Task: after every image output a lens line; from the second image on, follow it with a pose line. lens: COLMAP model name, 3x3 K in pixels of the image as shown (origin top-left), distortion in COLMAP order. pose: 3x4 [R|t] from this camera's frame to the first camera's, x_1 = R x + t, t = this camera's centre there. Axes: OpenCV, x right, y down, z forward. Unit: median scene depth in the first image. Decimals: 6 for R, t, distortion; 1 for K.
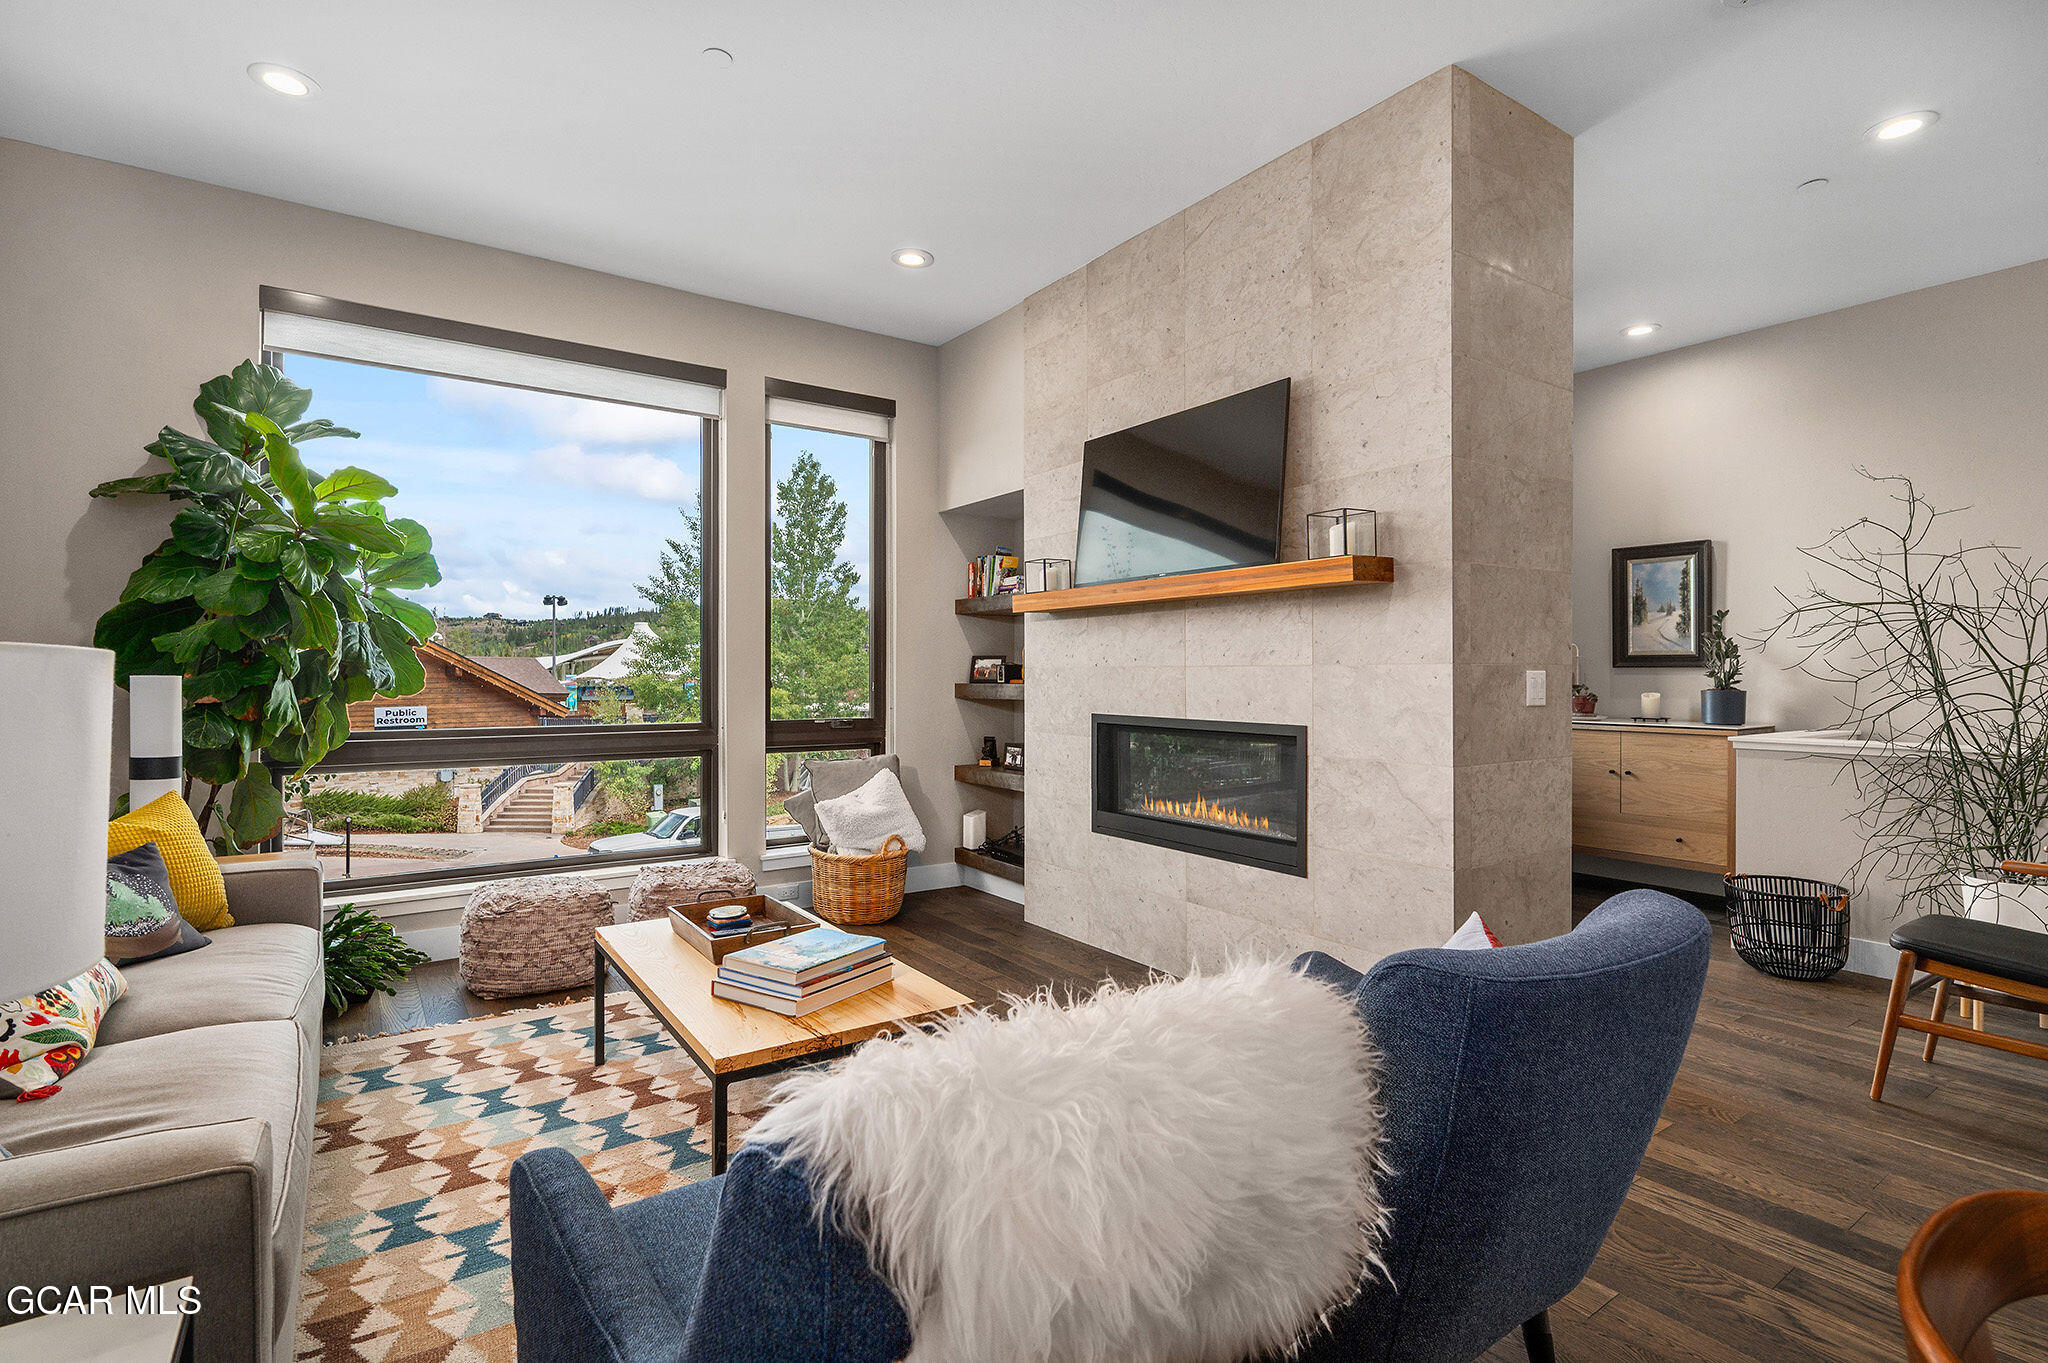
lens RADIAL K [[974.6, 0, 1024.0], [0, 974.6, 681.5], [0, 0, 1]] dist [-0.004378, -0.000322]
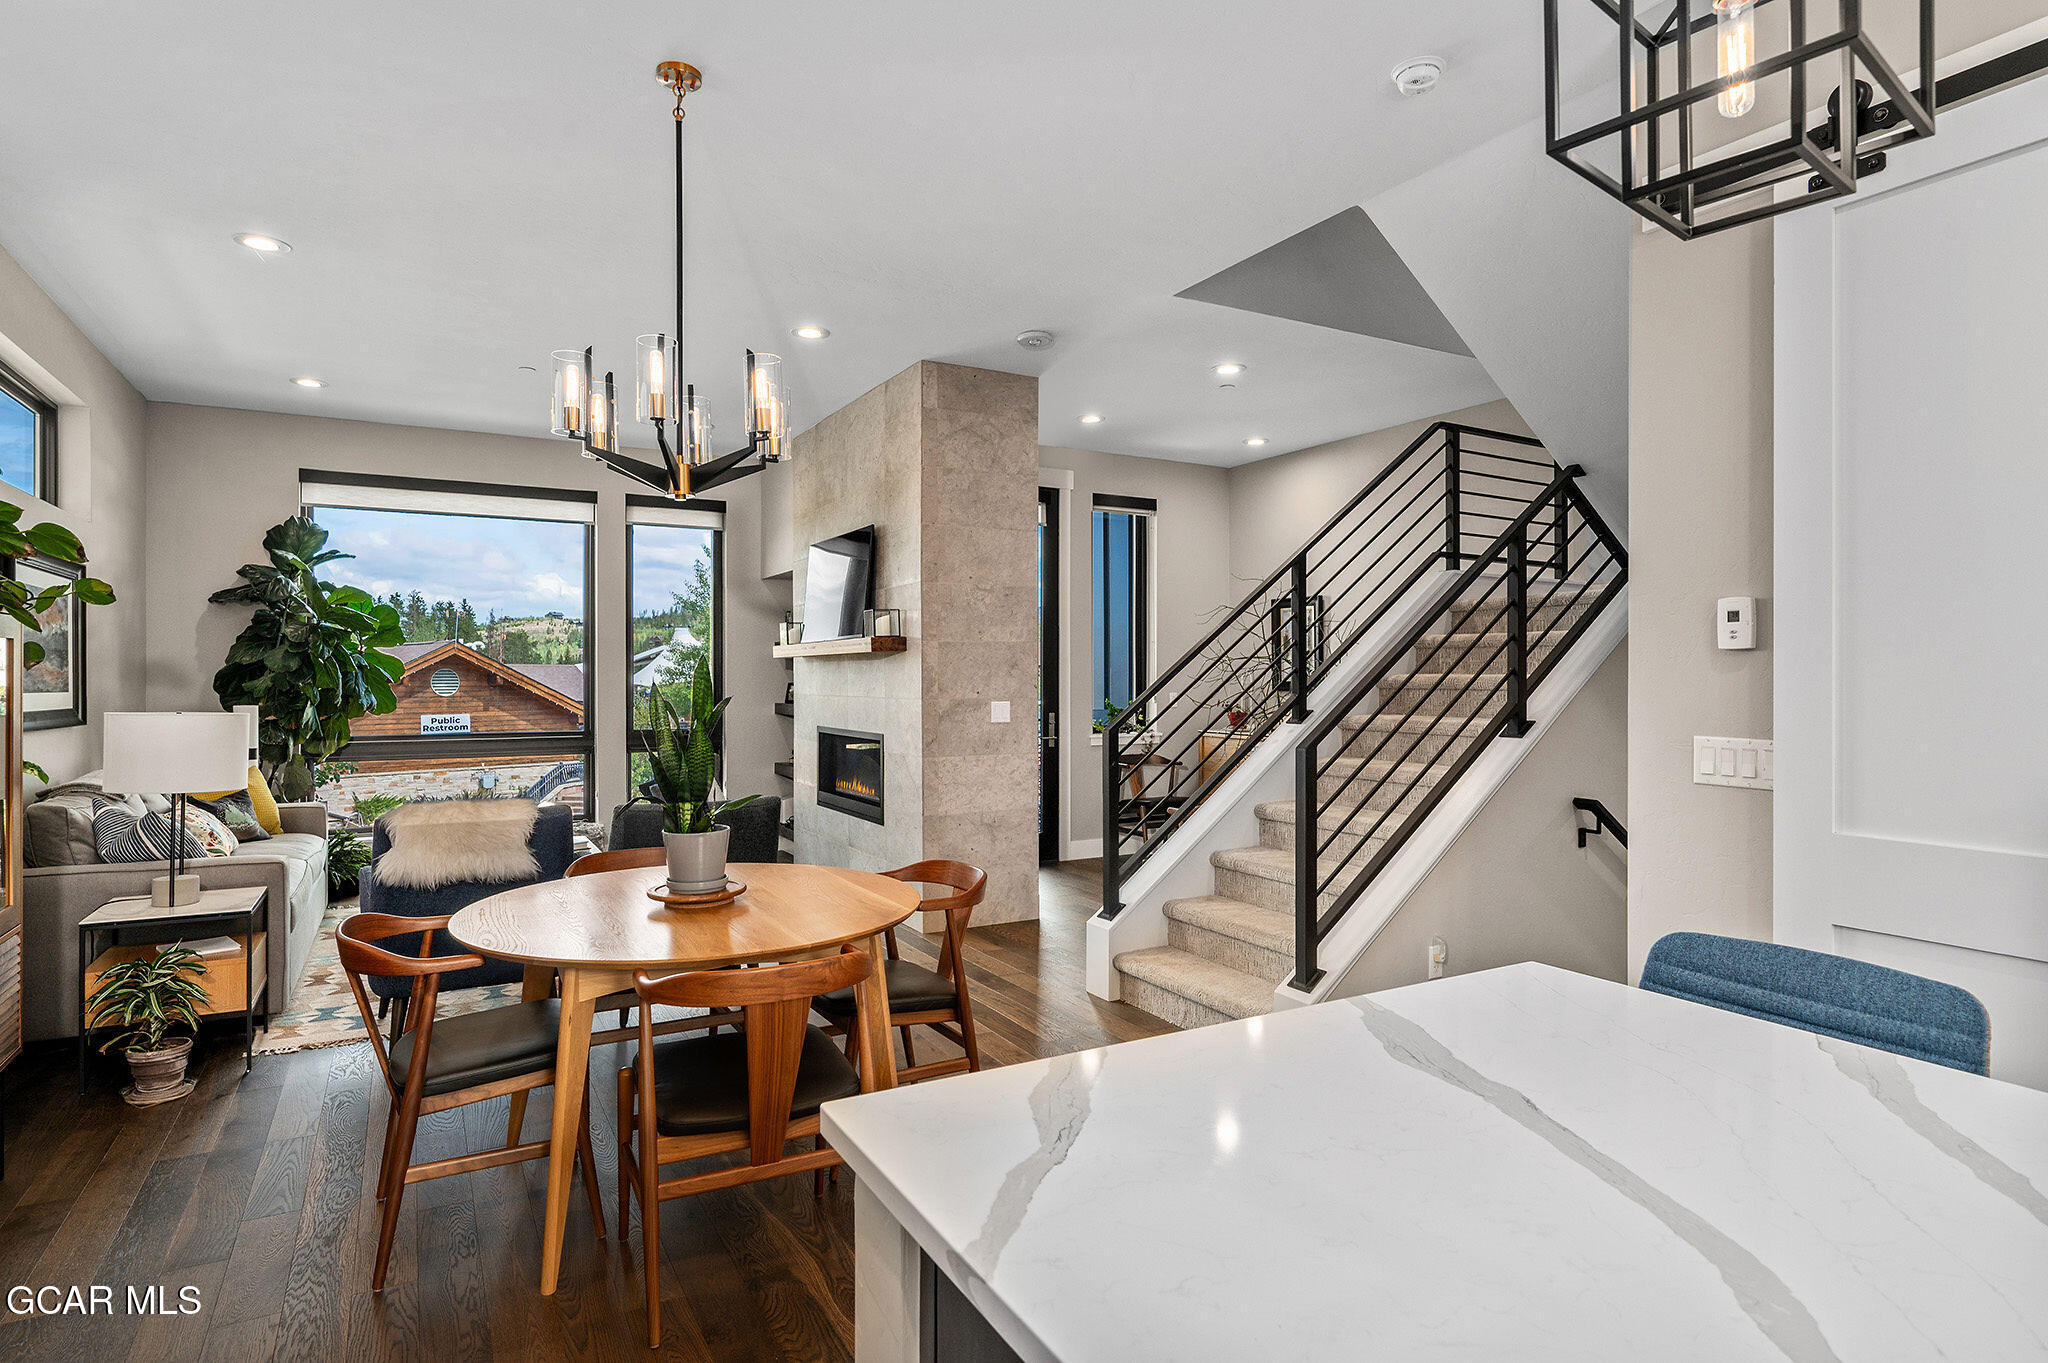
lens RADIAL K [[1117.3, 0, 1024.0], [0, 1117.3, 681.5], [0, 0, 1]] dist [0.003111, 0.000001]
pose [[0.994426, -0.001653, -0.105425, 0.650308], [0.001402, 0.999996, -0.002460, -0.034865], [0.105429, 0.002299, 0.994424, -0.776317]]
